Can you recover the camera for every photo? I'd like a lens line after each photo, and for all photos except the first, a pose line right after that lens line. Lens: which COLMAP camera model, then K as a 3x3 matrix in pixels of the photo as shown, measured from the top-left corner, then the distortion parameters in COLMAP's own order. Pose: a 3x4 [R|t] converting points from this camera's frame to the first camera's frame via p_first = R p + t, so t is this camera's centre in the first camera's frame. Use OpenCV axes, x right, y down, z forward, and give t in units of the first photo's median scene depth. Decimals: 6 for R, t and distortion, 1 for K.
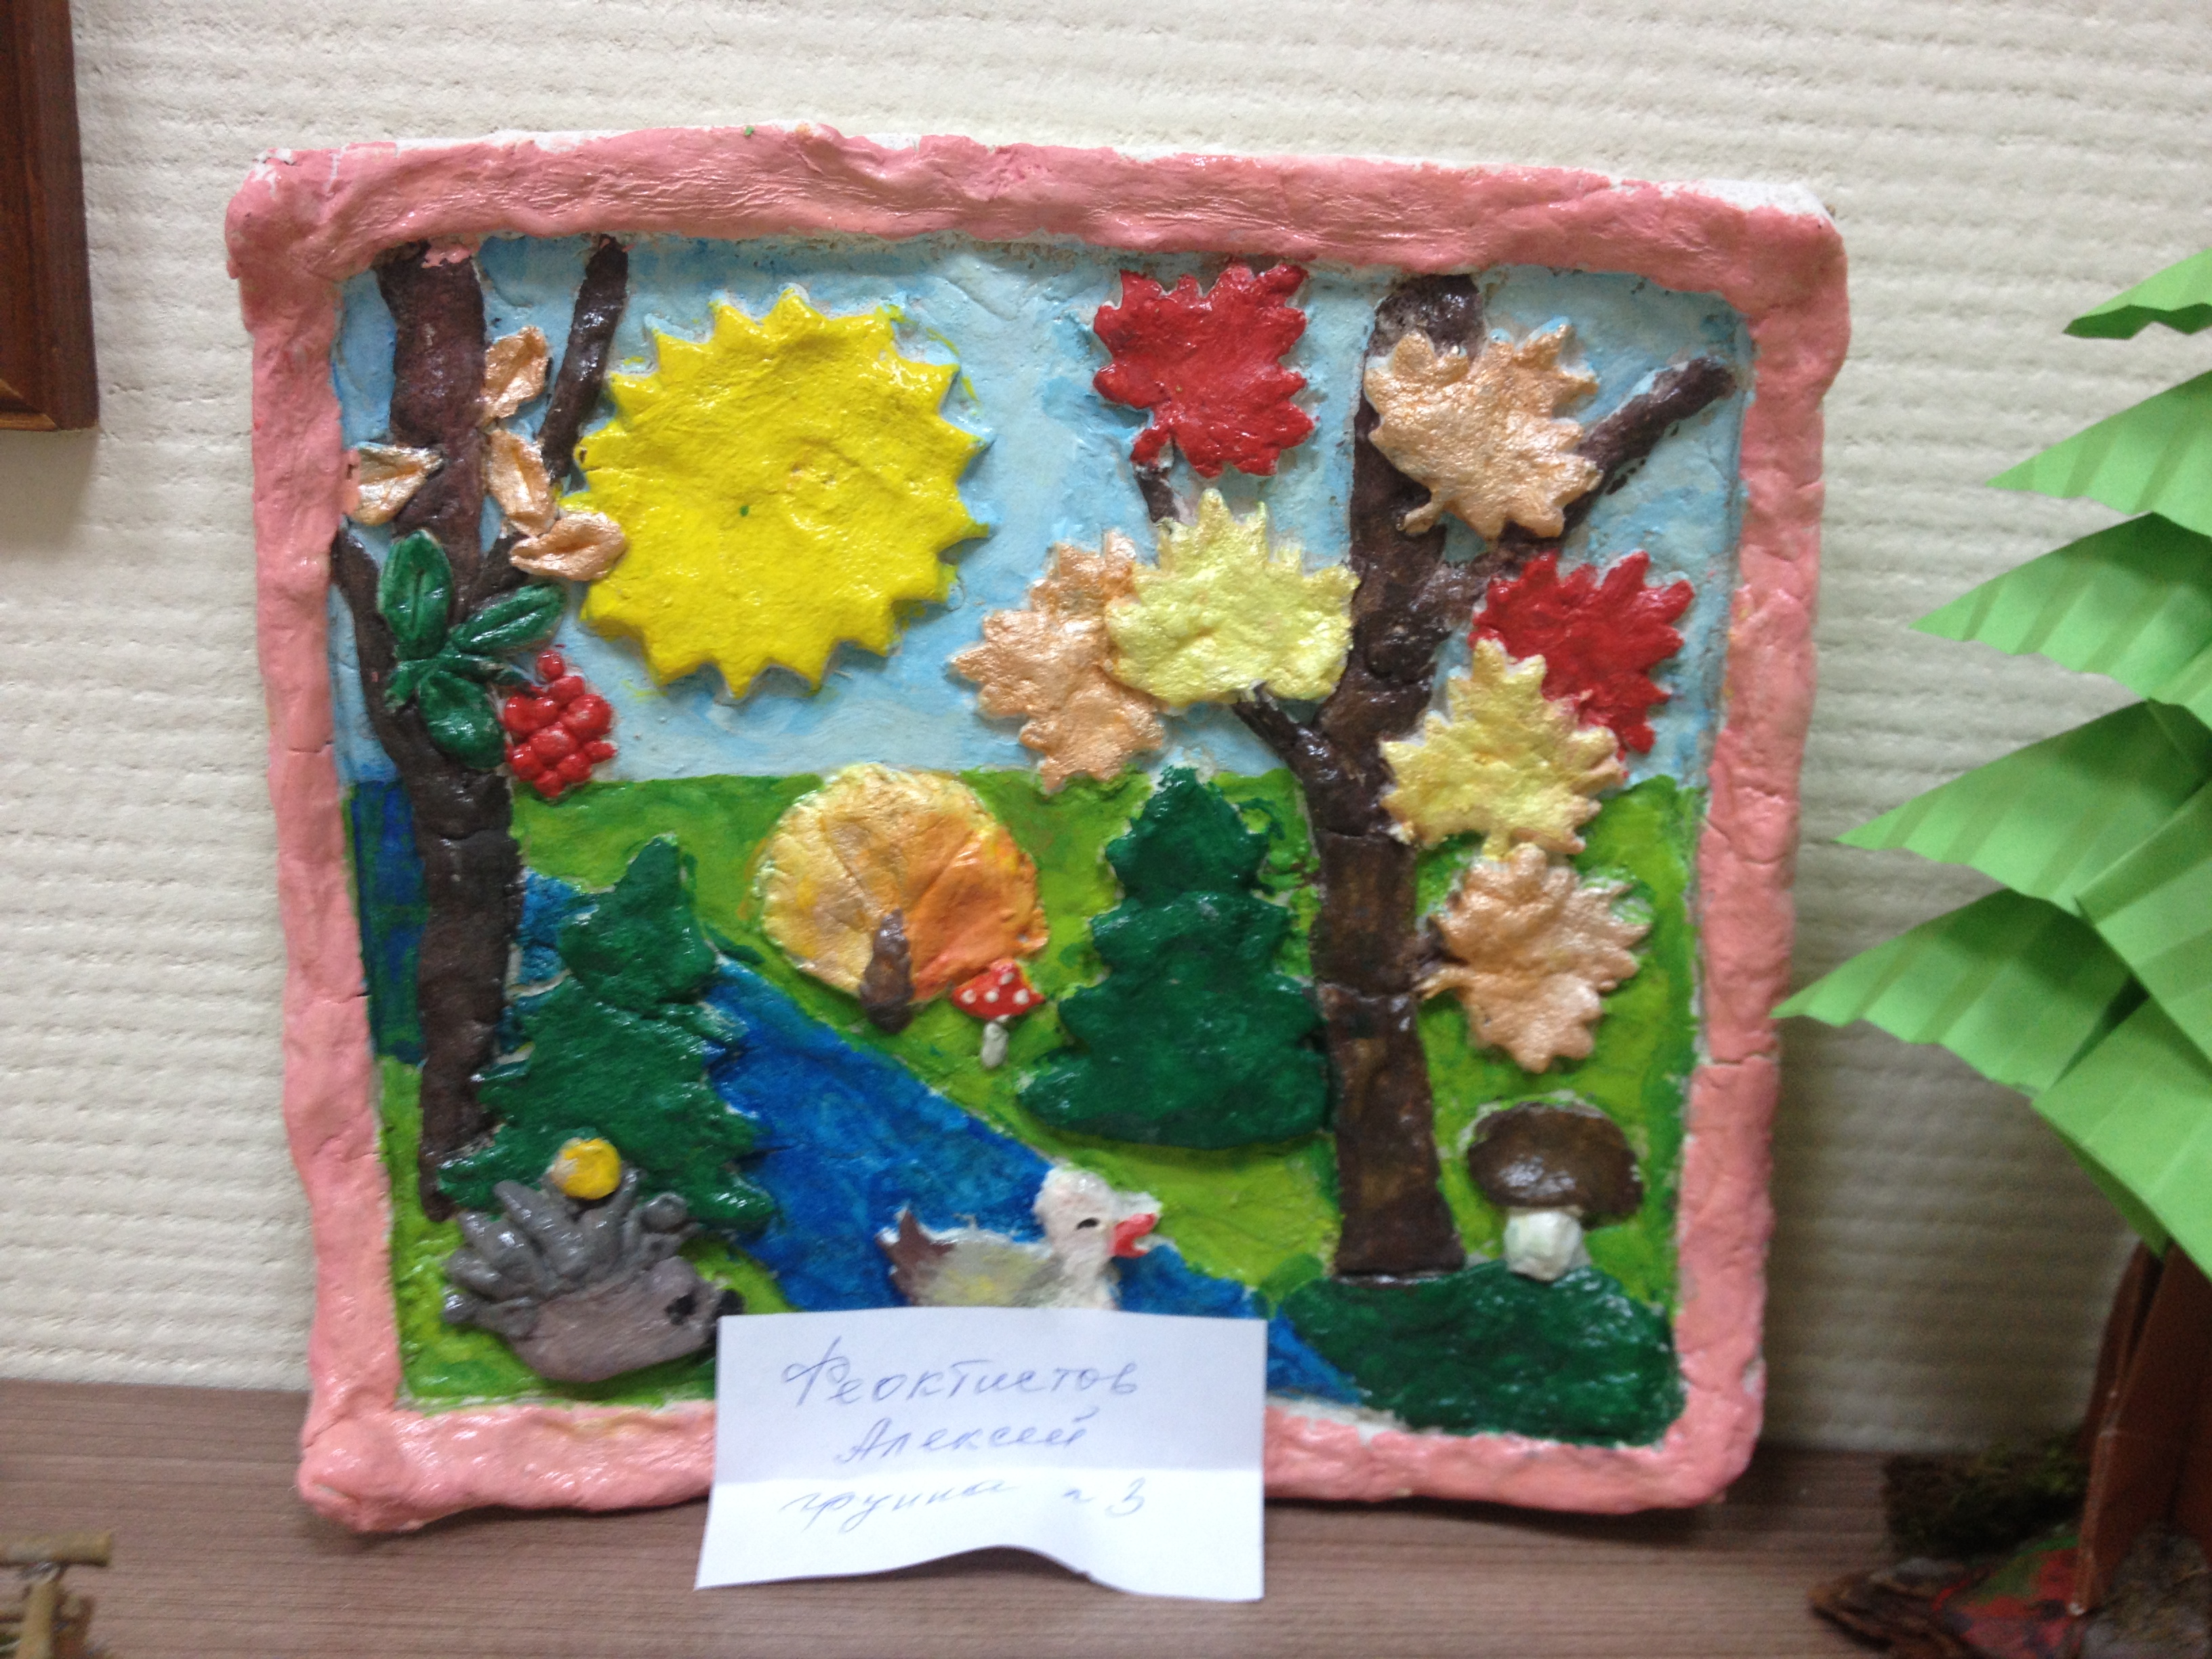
lens RADIAL K [[2025.8, 0, 1106.3], [0, 2025.8, 819.5], [0, 0, 1]] dist [0.092896, -0.174203]
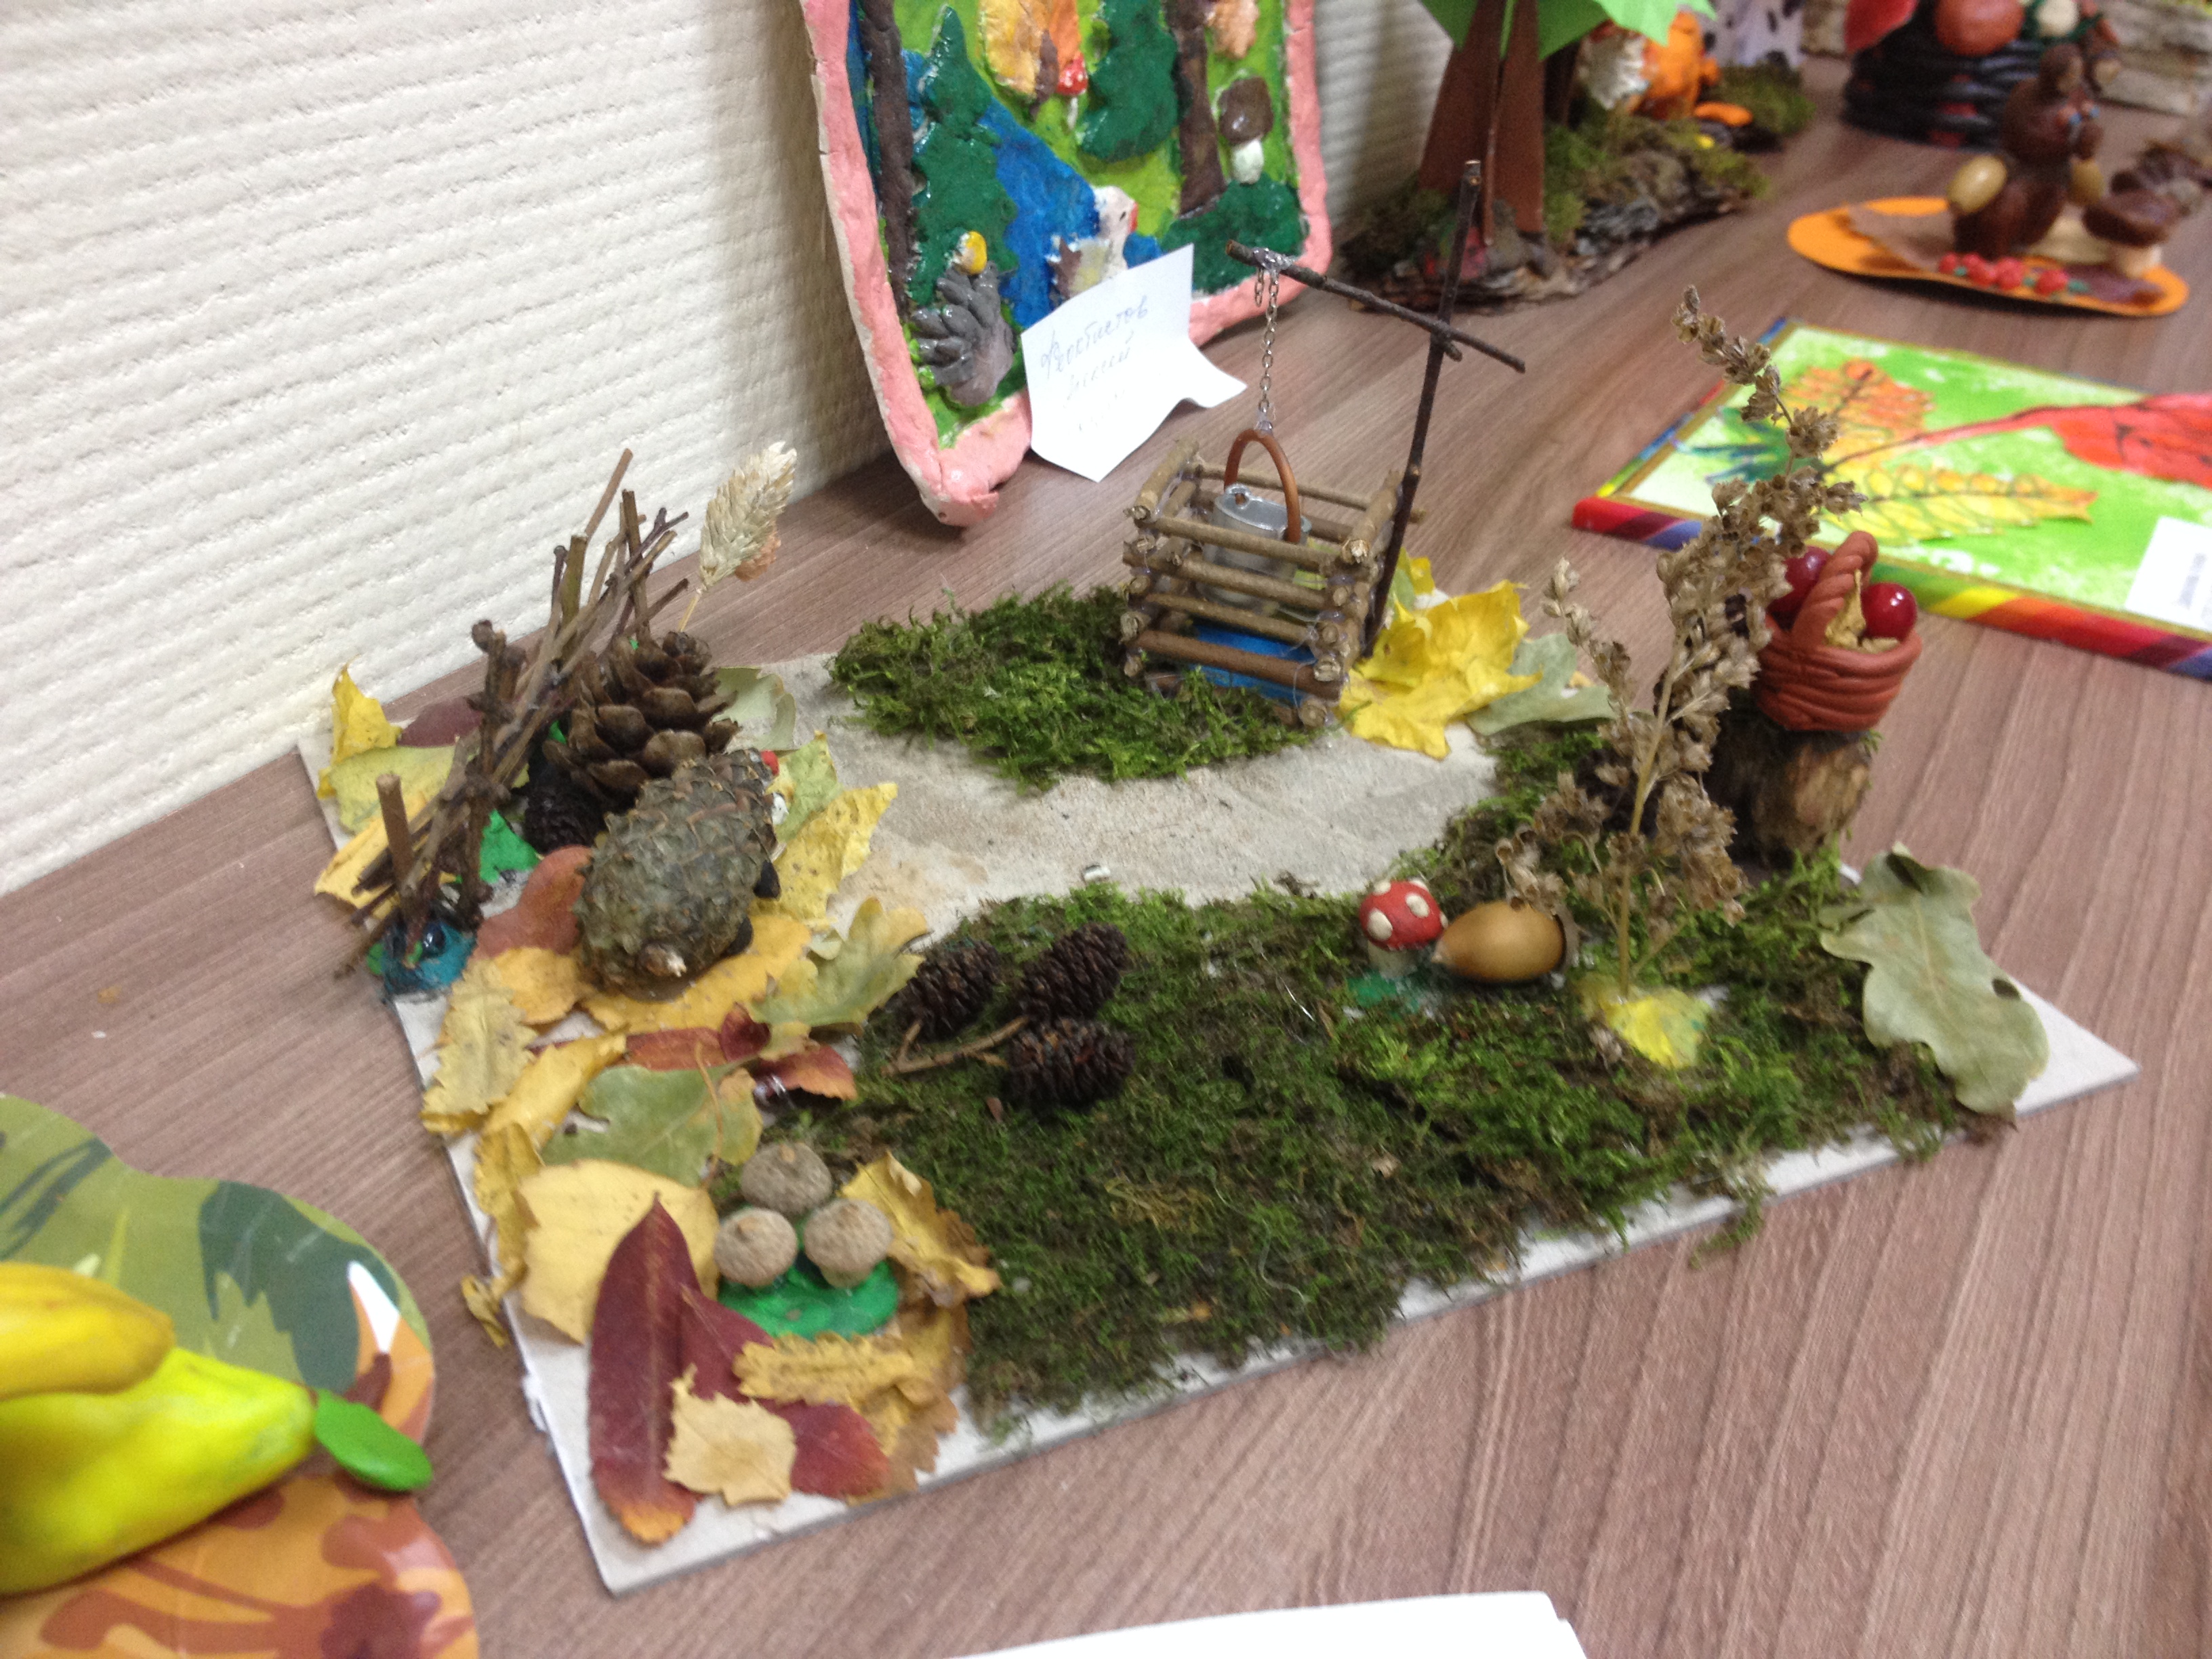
lens RADIAL K [[2025.8, 0, 1106.3], [0, 2025.8, 819.5], [0, 0, 1]] dist [0.092896, -0.174203]
pose [[0.529065, -0.468753, 0.707362, -1.393290], [0.202114, 0.879201, 0.431458, -0.083914], [-0.824160, -0.085302, 0.559896, 0.048940]]
